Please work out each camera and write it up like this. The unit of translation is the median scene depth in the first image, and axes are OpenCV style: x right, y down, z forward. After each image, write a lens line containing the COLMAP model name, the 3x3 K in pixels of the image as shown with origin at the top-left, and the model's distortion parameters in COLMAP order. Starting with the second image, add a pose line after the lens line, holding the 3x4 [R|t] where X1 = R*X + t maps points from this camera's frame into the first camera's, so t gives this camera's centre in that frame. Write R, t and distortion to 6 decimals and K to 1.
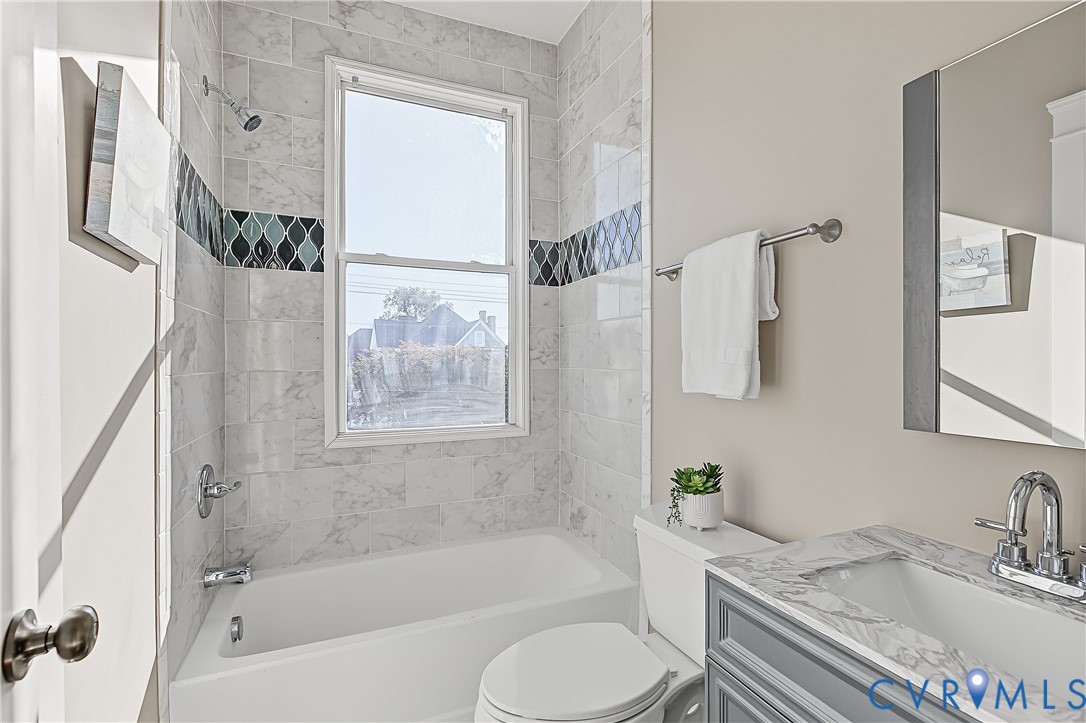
lens RADIAL K [[503.0, 0, 545.4], [0, 503.0, 362.6], [0, 0, 1]] dist [-0.003076, -0.000109]
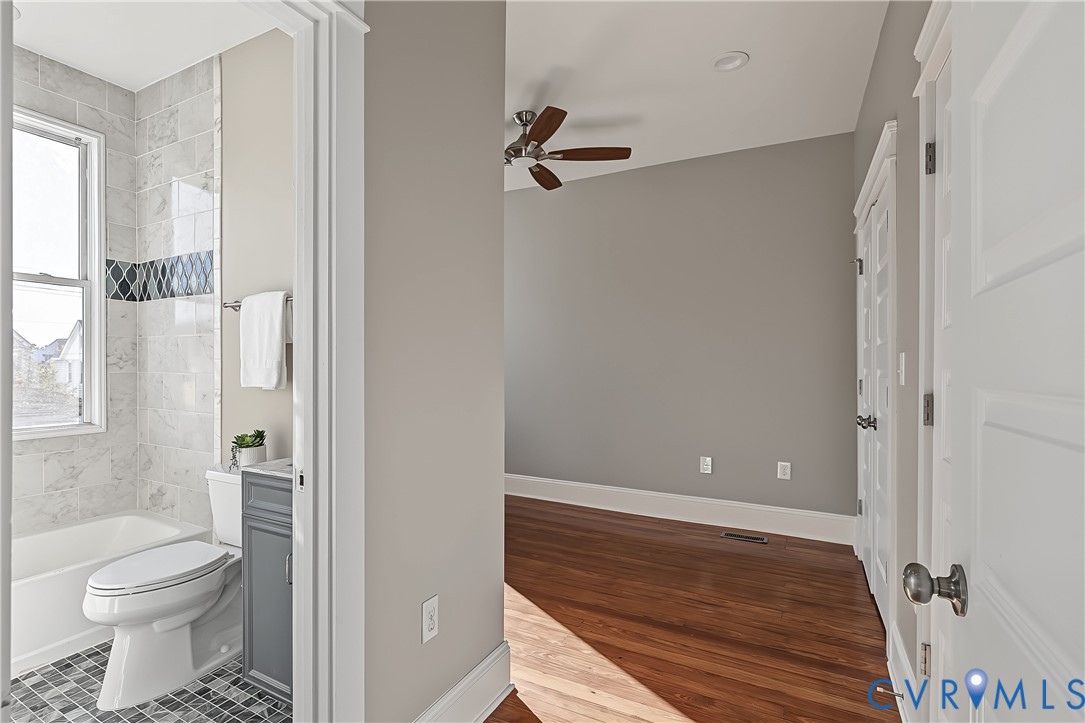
lens RADIAL K [[529.7, 0, 491.1], [0, 529.7, 371.1], [0, 0, 1]] dist [-0.002185, 0.001274]
pose [[0.796904, -0.002242, 0.604102, -0.063551], [-0.002135, 0.999976, 0.006529, -0.001159], [-0.604103, -0.006493, 0.796880, -0.493095]]
